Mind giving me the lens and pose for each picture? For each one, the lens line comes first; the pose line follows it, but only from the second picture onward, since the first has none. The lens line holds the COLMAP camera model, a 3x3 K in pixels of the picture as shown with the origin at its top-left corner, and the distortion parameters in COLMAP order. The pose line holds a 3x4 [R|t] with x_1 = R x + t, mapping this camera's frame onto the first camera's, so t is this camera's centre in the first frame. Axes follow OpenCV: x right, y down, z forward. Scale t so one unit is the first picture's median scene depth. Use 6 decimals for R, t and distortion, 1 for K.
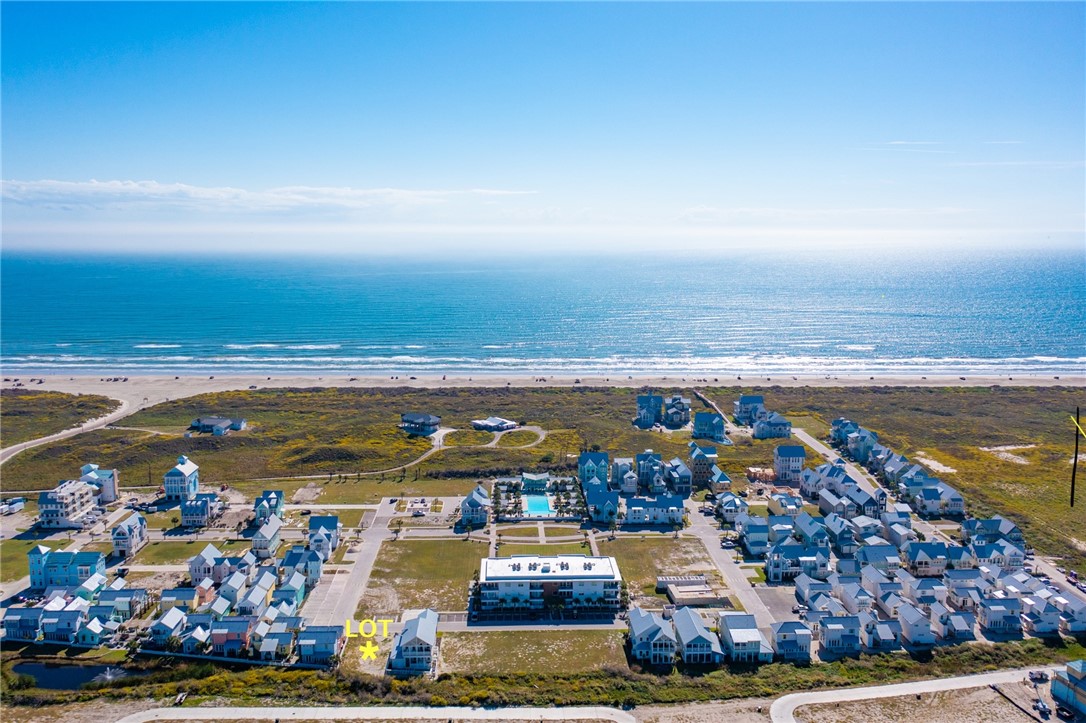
lens RADIAL K [[866.5, 0, 542.2], [0, 866.5, 395.5], [0, 0, 1]] dist [-0.004448, -0.000564]
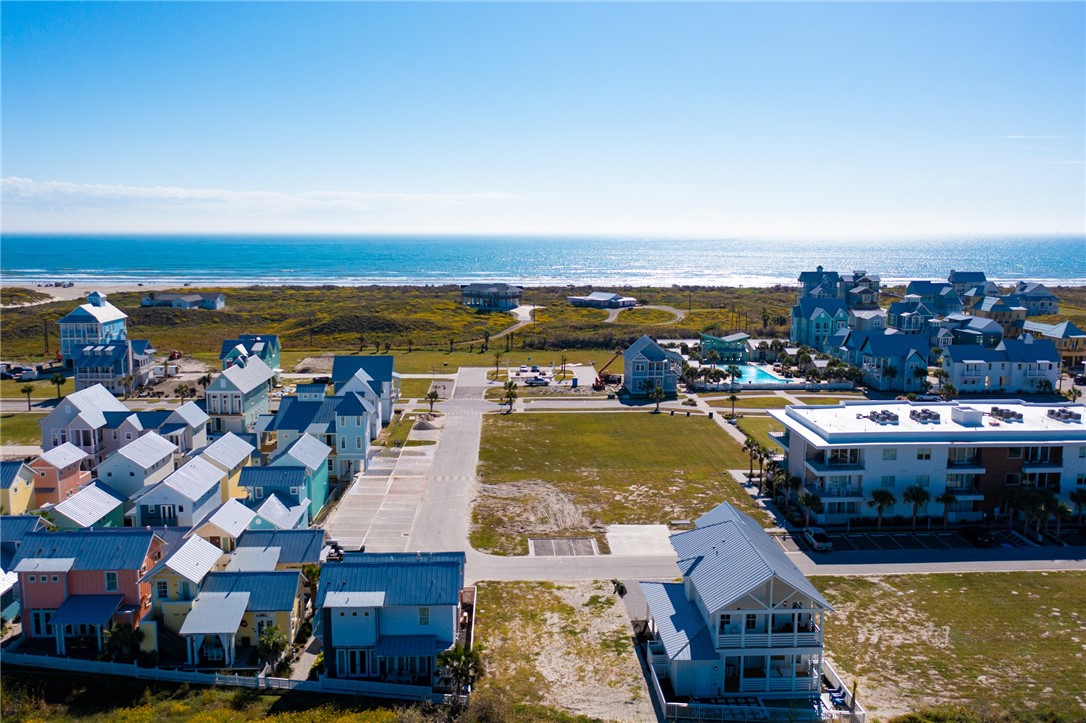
lens RADIAL K [[888.0, 0, 543.0], [0, 888.0, 361.5], [0, 0, 1]] dist [-0.010306, -0.000744]
pose [[0.999965, -0.005631, -0.006208, -0.189676], [0.005422, 0.999431, -0.033291, 0.198598], [0.006392, 0.033256, 0.999426, 0.650765]]
